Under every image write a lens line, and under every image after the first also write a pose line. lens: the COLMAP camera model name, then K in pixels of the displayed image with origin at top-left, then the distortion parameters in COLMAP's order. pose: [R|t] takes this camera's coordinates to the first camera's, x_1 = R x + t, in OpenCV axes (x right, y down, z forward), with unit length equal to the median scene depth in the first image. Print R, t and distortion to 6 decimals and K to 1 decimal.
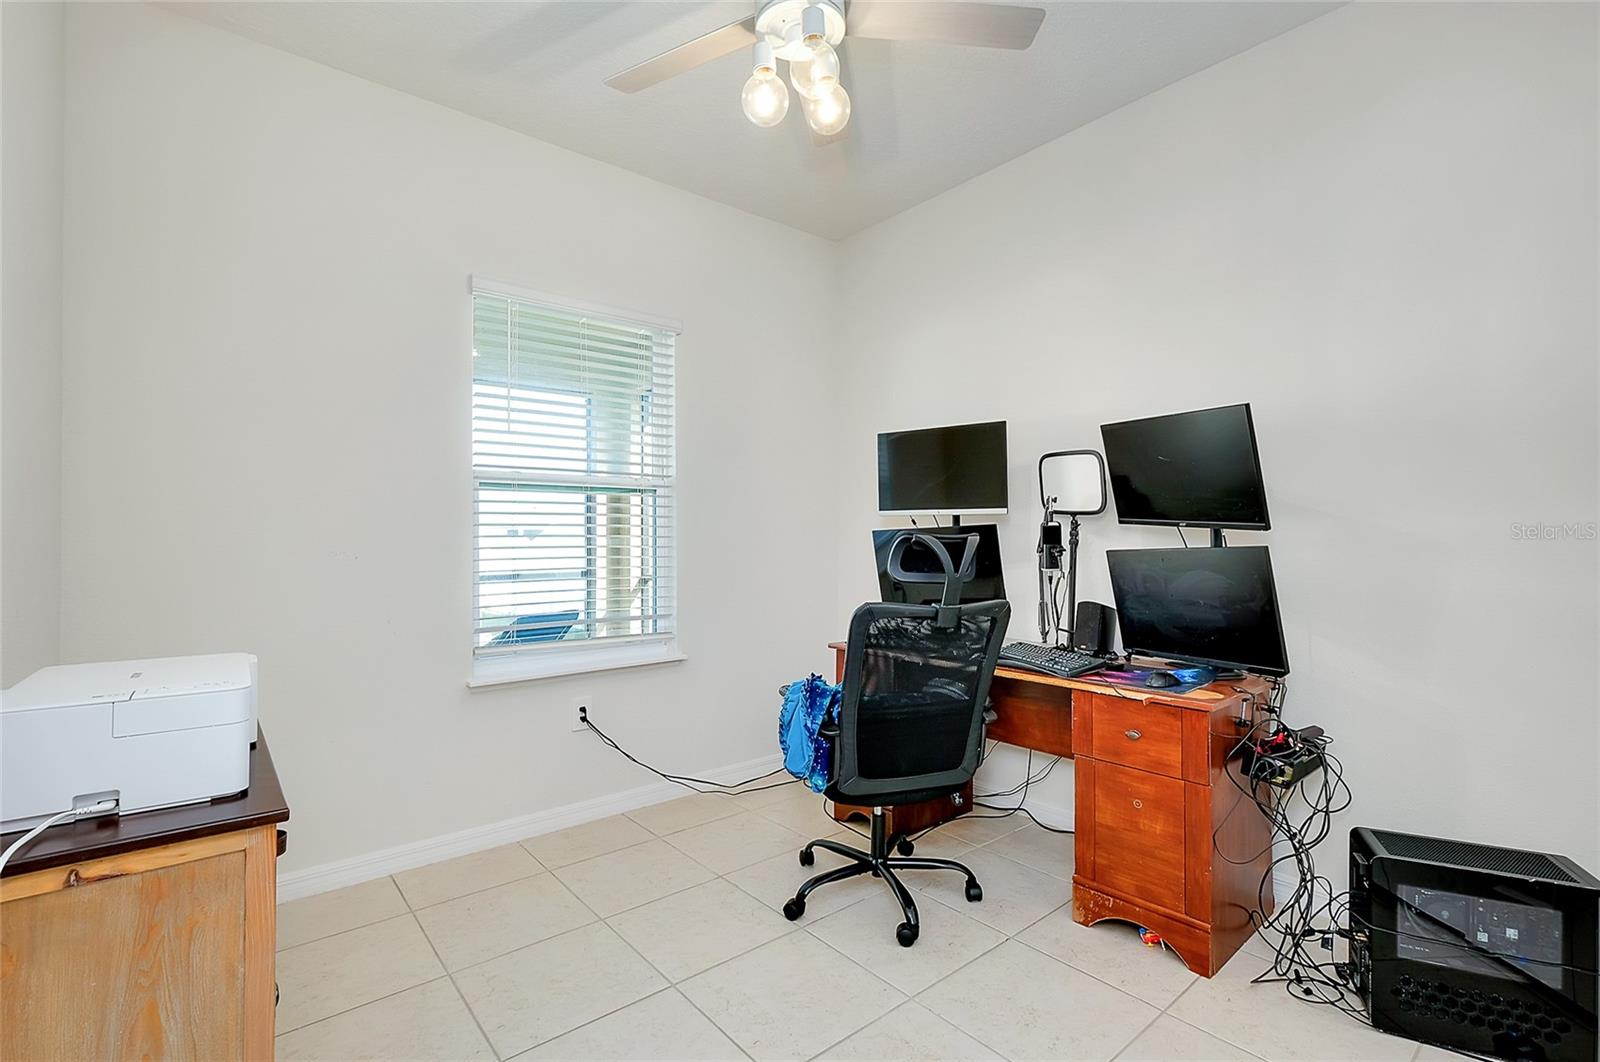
lens RADIAL K [[708.6, 0, 797.0], [0, 708.6, 538.2], [0, 0, 1]] dist [0.003275, -0.000195]
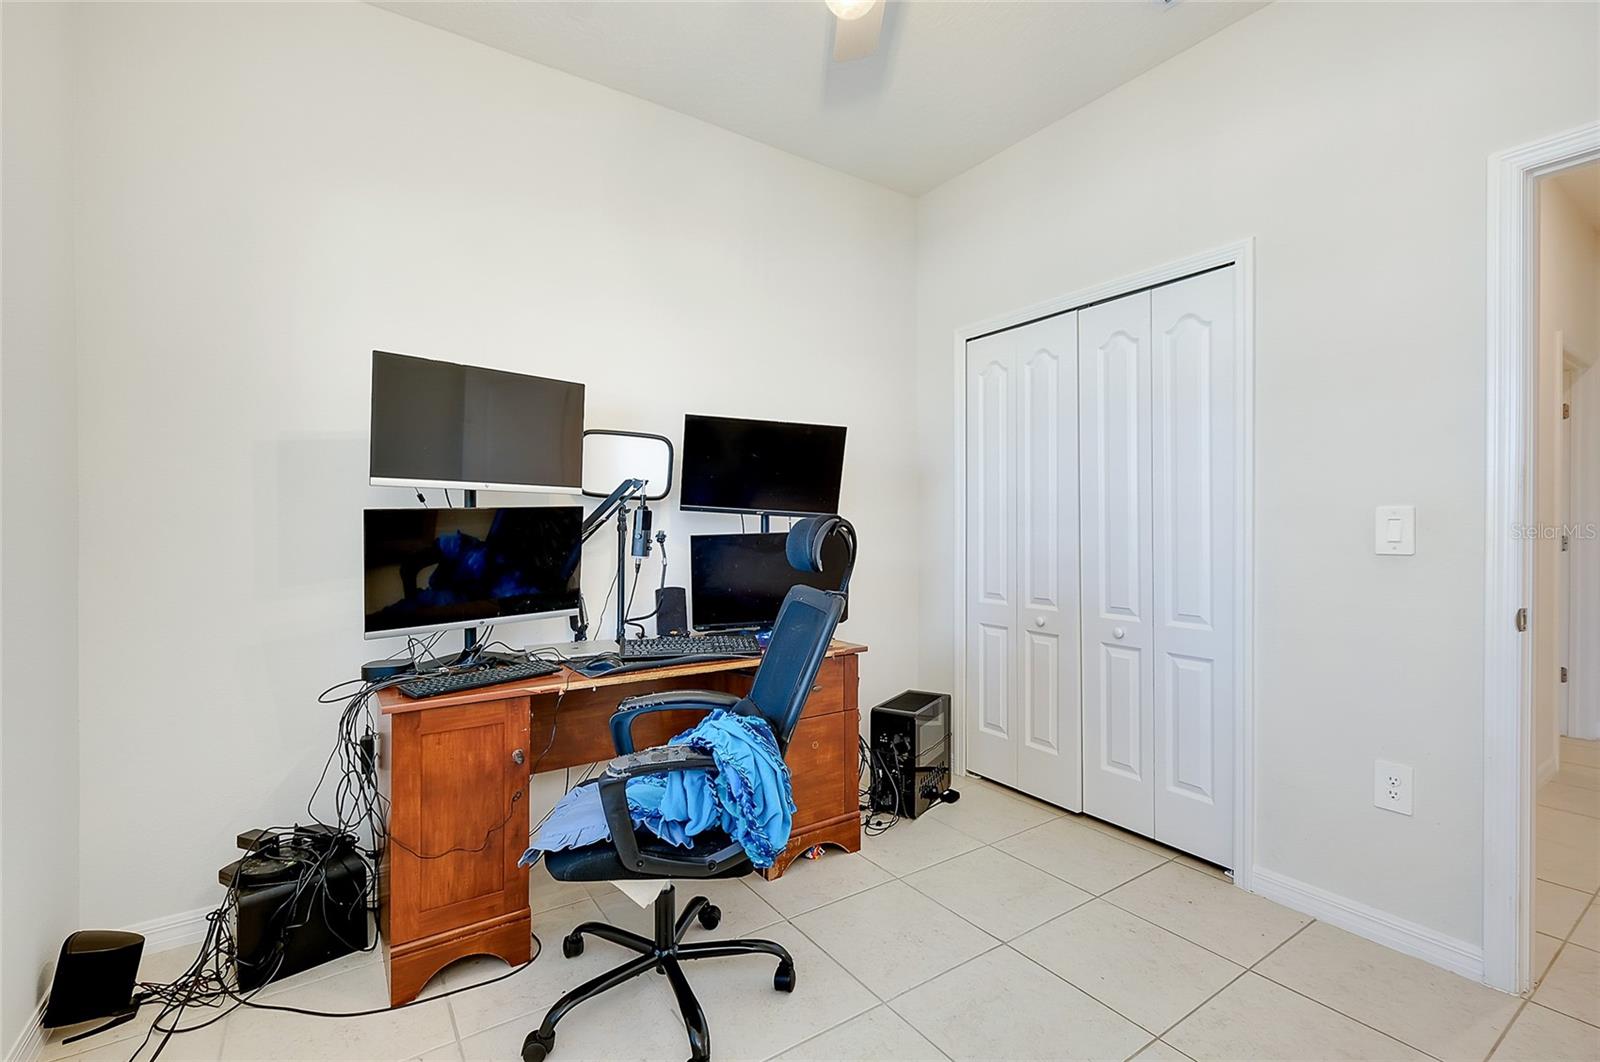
lens RADIAL K [[708.6, 0, 797.0], [0, 708.6, 529.4], [0, 0, 1]] dist [0.003275, -0.000195]
pose [[0.106541, -0.001937, 0.994306, -0.559145], [-0.000614, 0.999998, 0.002014, 0.005890], [-0.994308, -0.000825, 0.106540, 0.707613]]
